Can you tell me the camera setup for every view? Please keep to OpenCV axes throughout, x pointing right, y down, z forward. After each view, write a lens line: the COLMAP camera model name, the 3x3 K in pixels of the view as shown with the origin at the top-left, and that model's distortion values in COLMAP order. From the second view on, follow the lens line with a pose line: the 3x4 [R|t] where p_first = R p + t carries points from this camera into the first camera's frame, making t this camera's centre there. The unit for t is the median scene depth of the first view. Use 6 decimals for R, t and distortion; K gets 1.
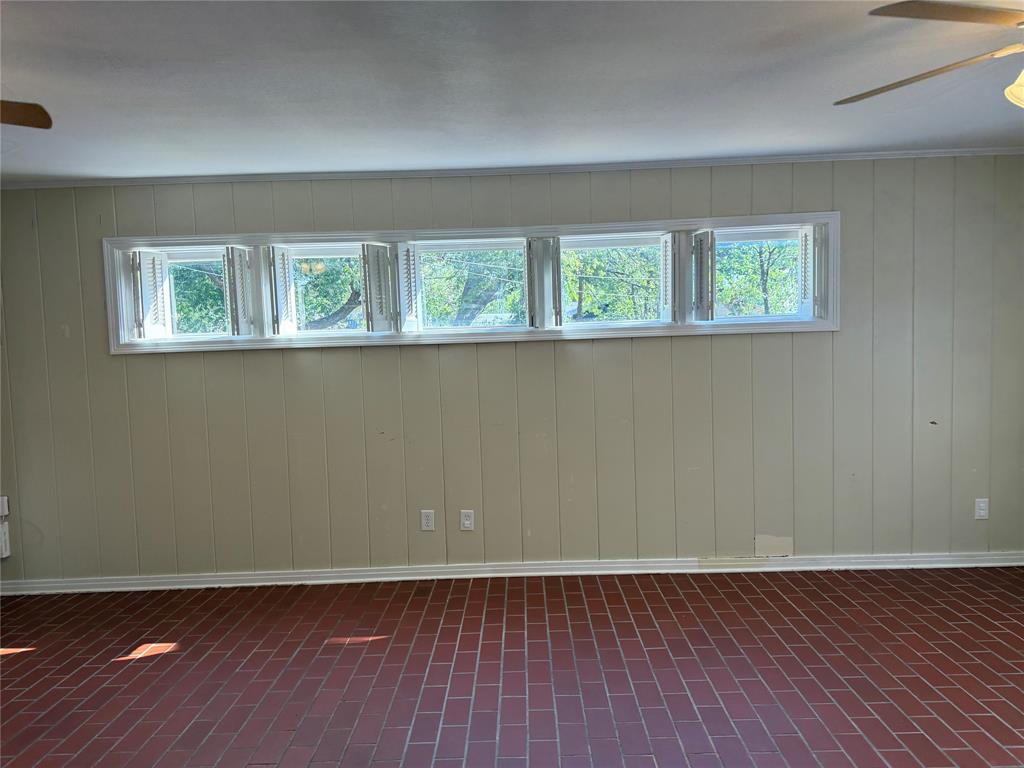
lens RADIAL K [[727.6, 0, 527.0], [0, 727.6, 392.2], [0, 0, 1]] dist [0.071603, -0.086939]
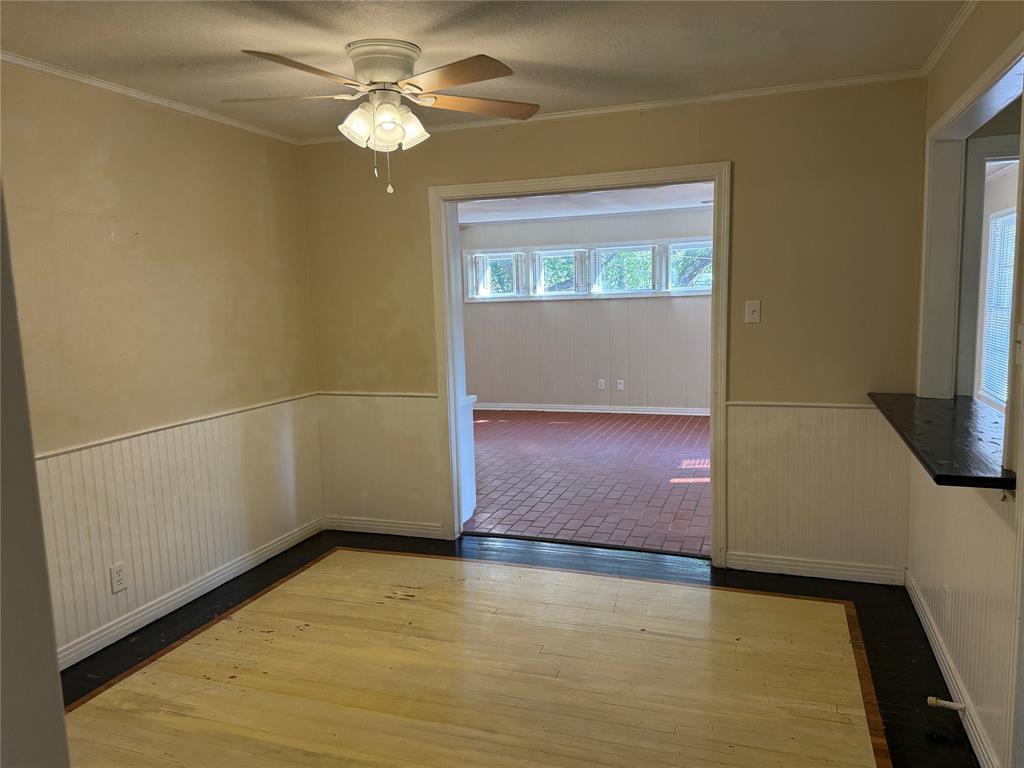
lens RADIAL K [[727.6, 0, 514.2], [0, 727.6, 385.7], [0, 0, 1]] dist [0.071603, -0.086939]
pose [[0.937587, 0.044836, -0.344849, 0.352331], [-0.028101, 0.998179, 0.053380, 0.078480], [0.346614, -0.040358, 0.937139, -1.041248]]
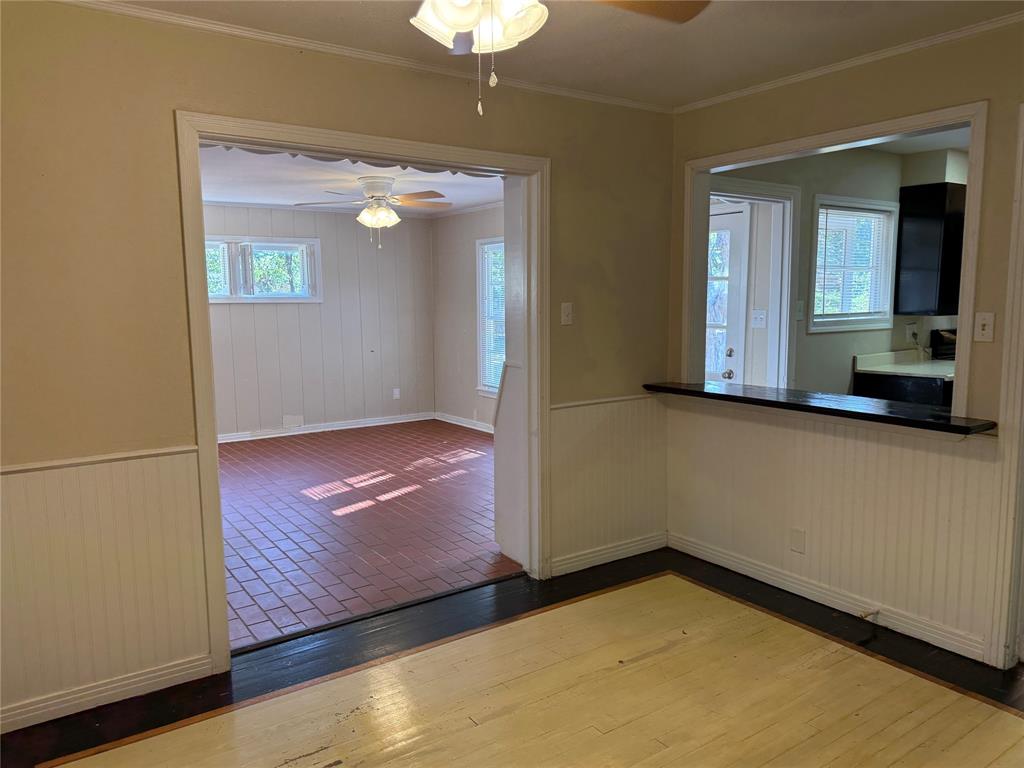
lens RADIAL K [[727.6, 0, 506.4], [0, 727.6, 380.7], [0, 0, 1]] dist [0.071603, -0.086939]
pose [[0.828792, -0.041775, 0.557995, -0.234066], [0.034072, 0.999126, 0.024193, 0.085549], [-0.558518, -0.001039, 0.829492, -0.799887]]
